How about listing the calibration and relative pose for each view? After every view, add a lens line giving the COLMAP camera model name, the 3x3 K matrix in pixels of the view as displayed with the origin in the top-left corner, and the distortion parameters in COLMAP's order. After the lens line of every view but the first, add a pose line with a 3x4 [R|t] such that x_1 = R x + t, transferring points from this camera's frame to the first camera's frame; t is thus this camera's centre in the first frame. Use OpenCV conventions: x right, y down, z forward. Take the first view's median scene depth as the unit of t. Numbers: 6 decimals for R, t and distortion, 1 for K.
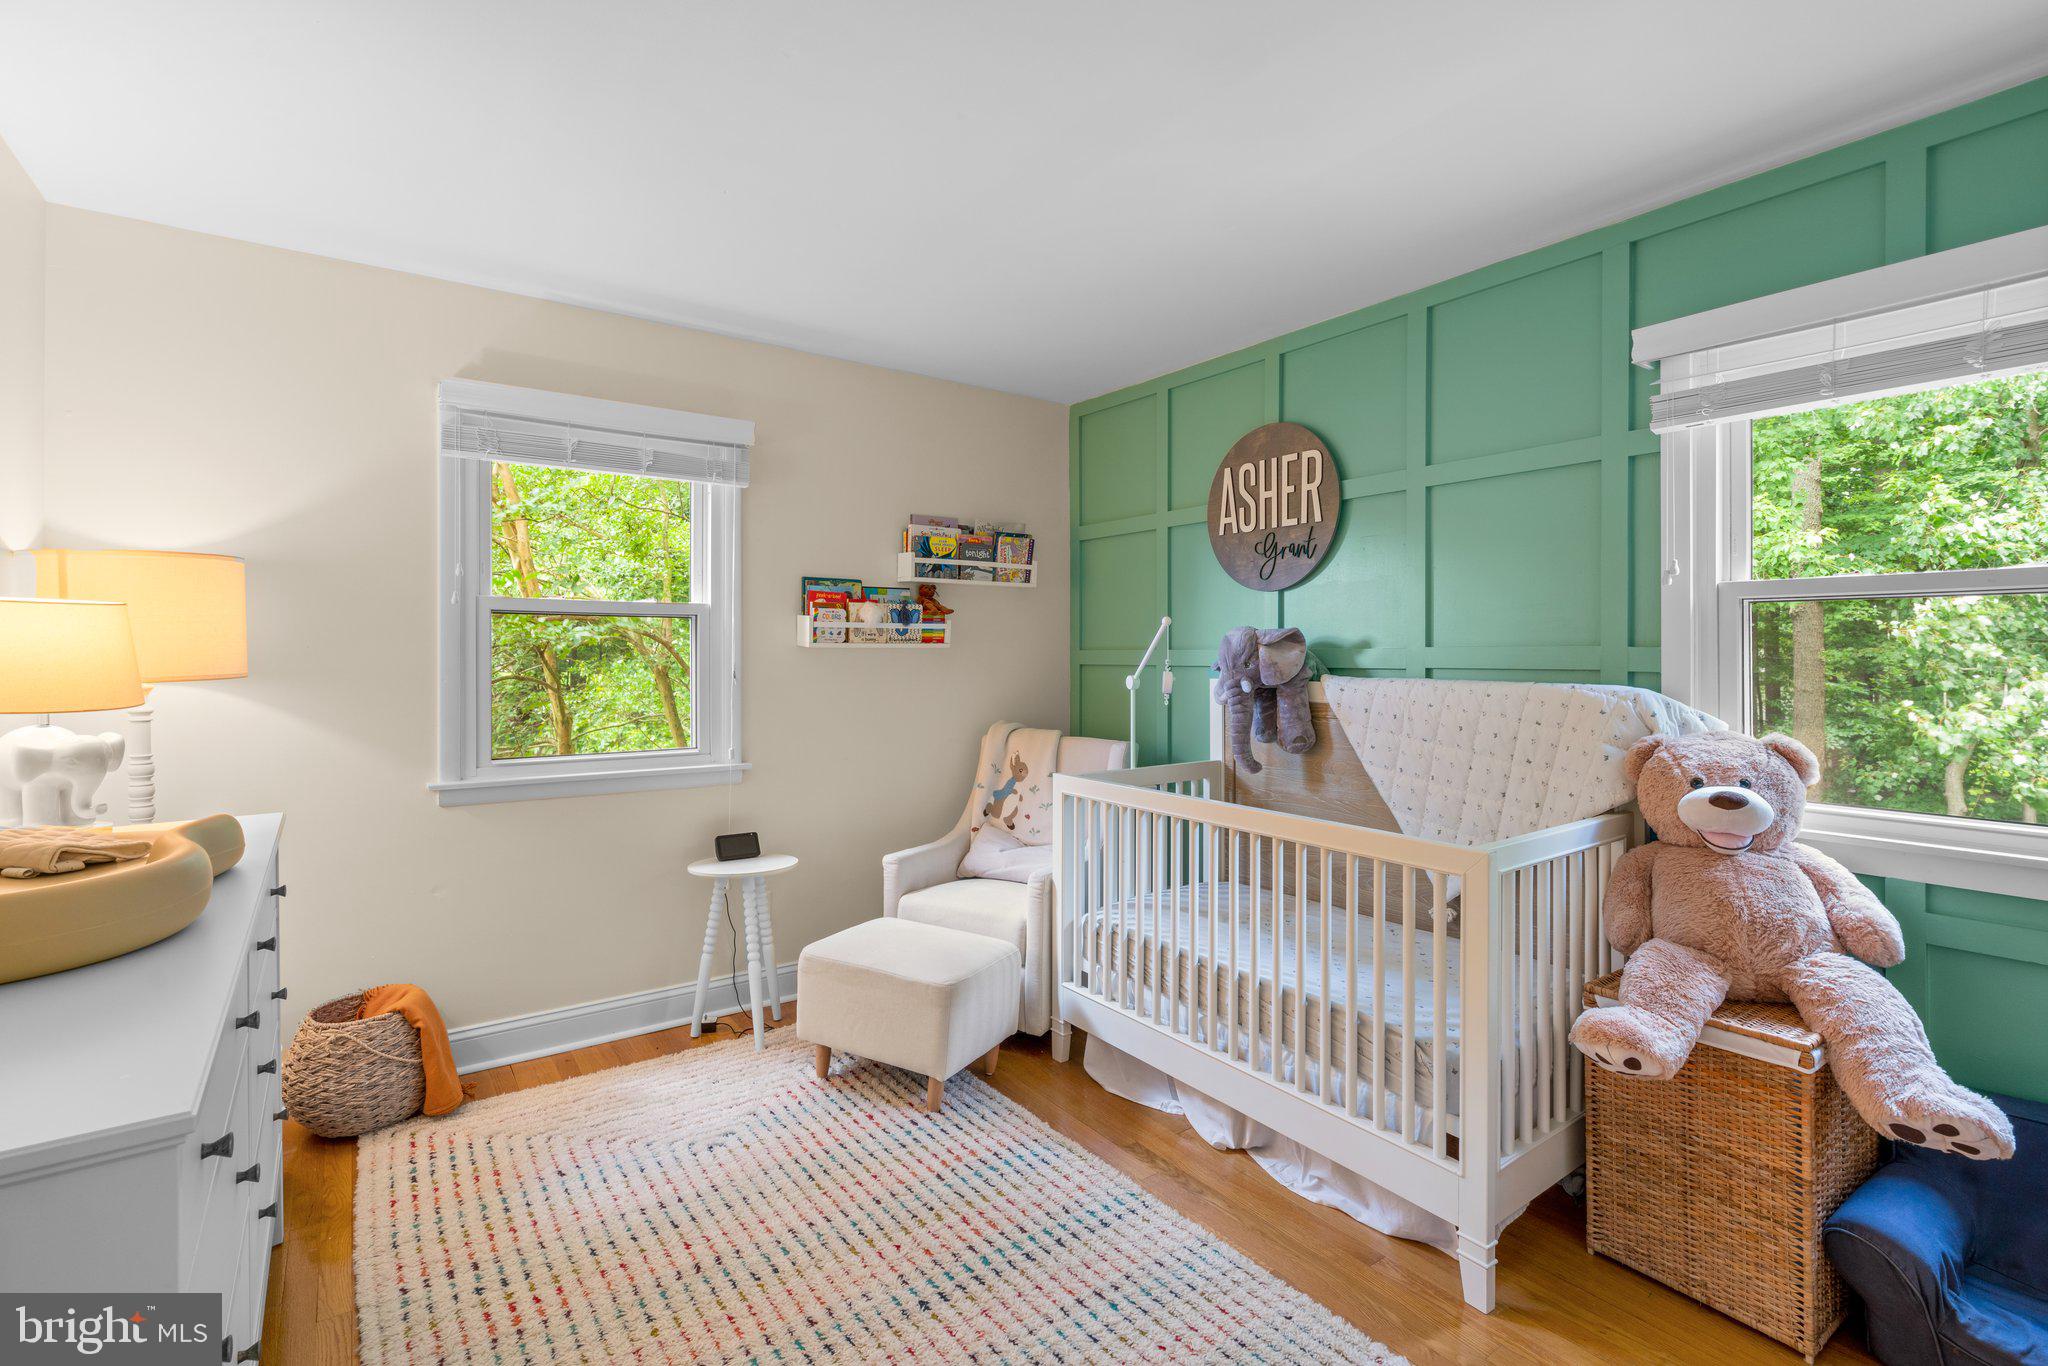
lens RADIAL K [[944.2, 0, 1015.5], [0, 944.2, 682.8], [0, 0, 1]] dist [-0.001685, 0.000248]
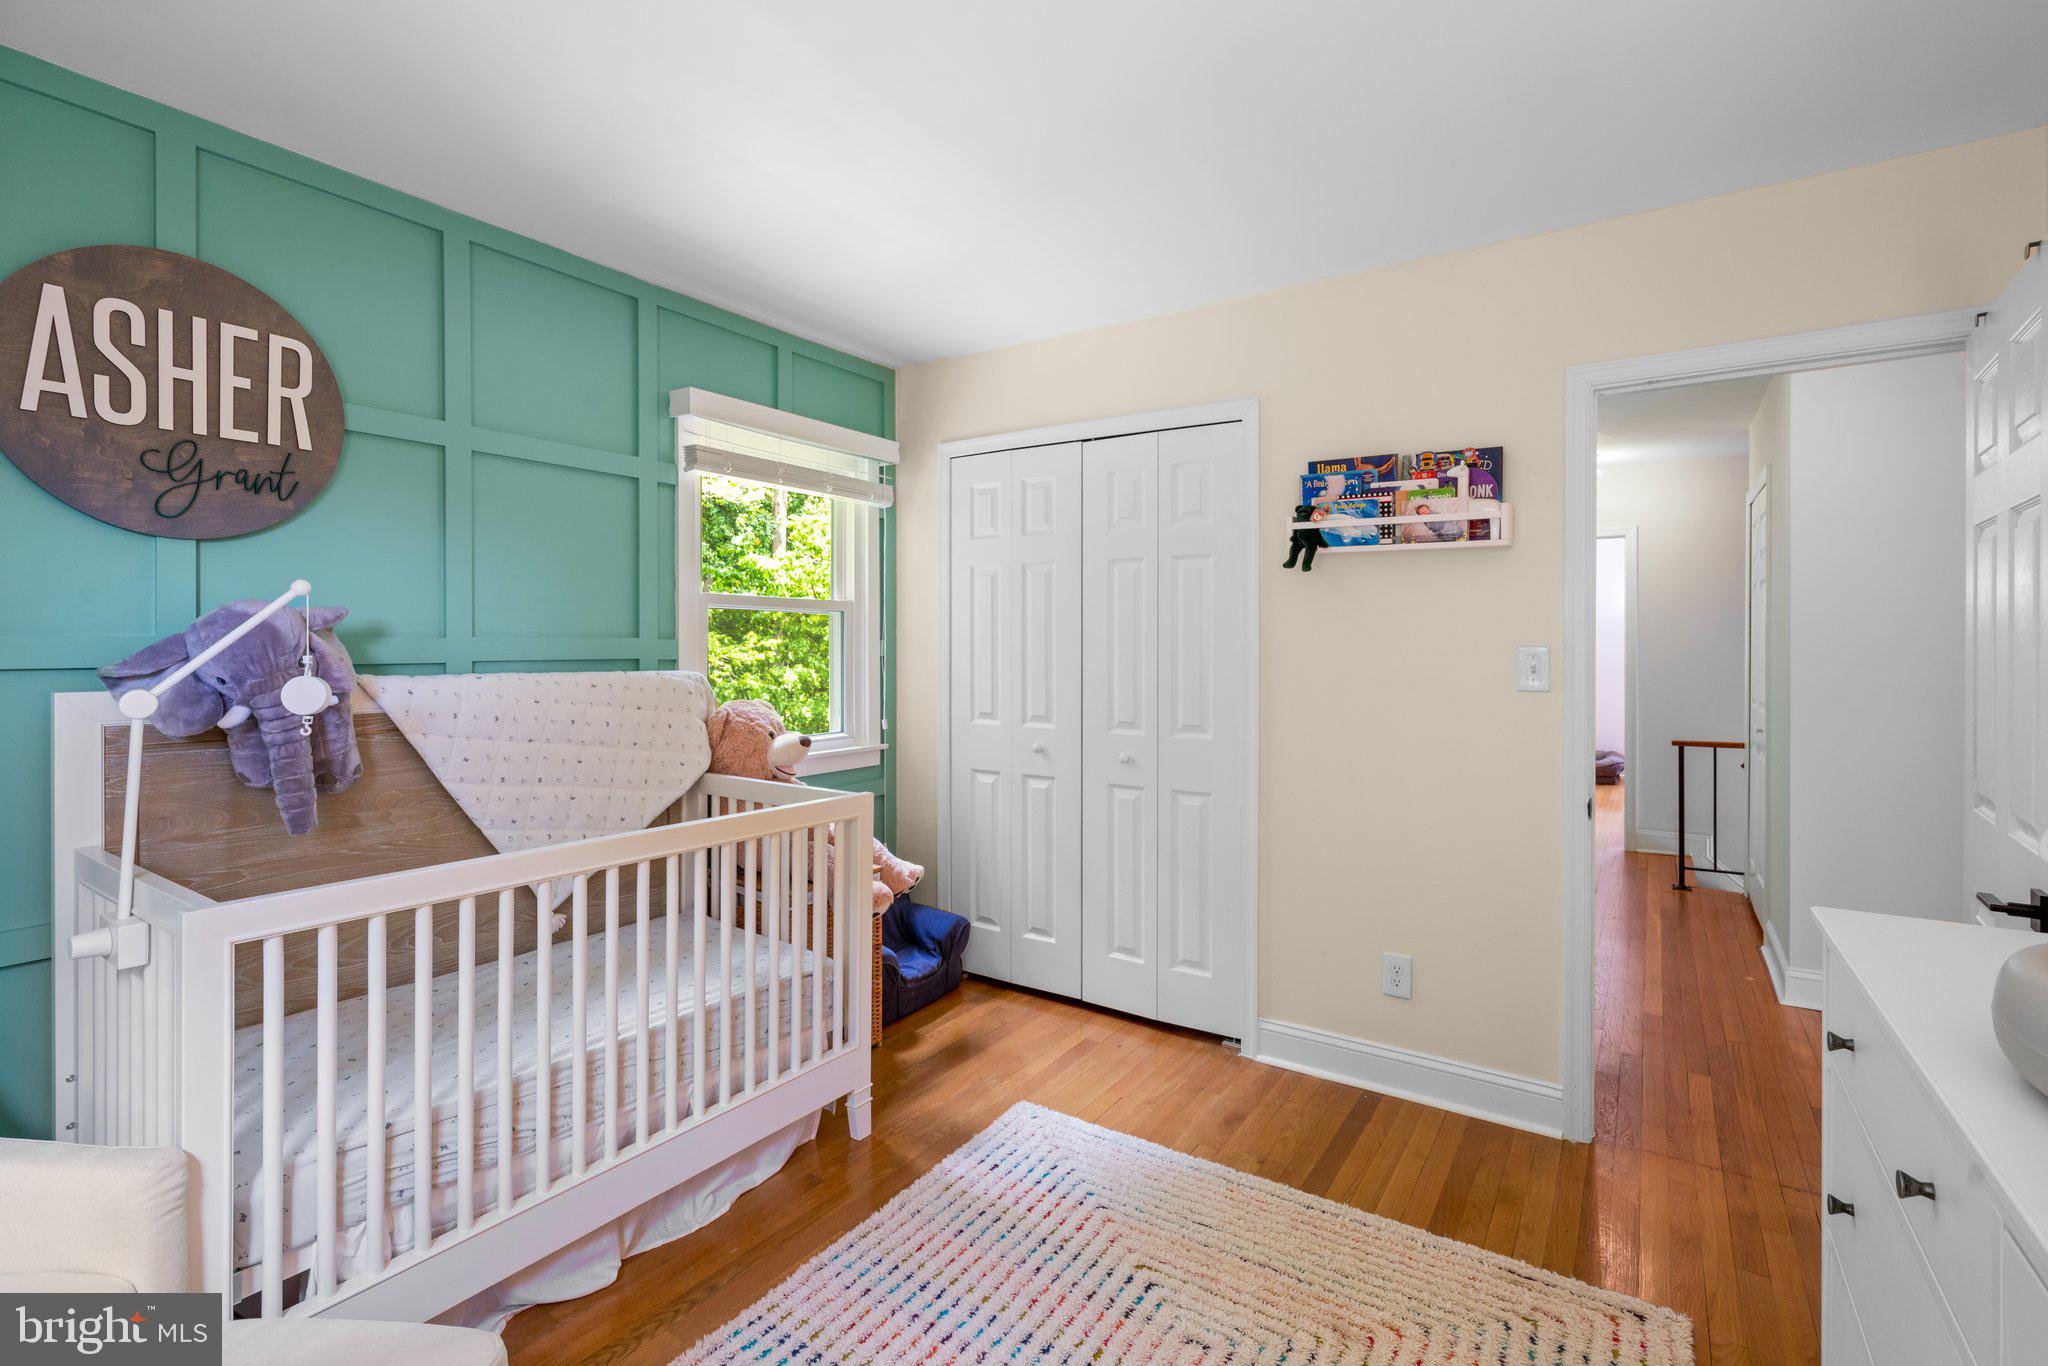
lens RADIAL K [[944.2, 0, 1015.5], [0, 944.2, 682.8], [0, 0, 1]] dist [-0.001685, 0.000248]
pose [[-0.354722, -0.040744, 0.934084, -0.489282], [0.025852, 0.998241, 0.053359, -0.026051], [-0.934614, 0.043075, -0.353045, 0.754097]]
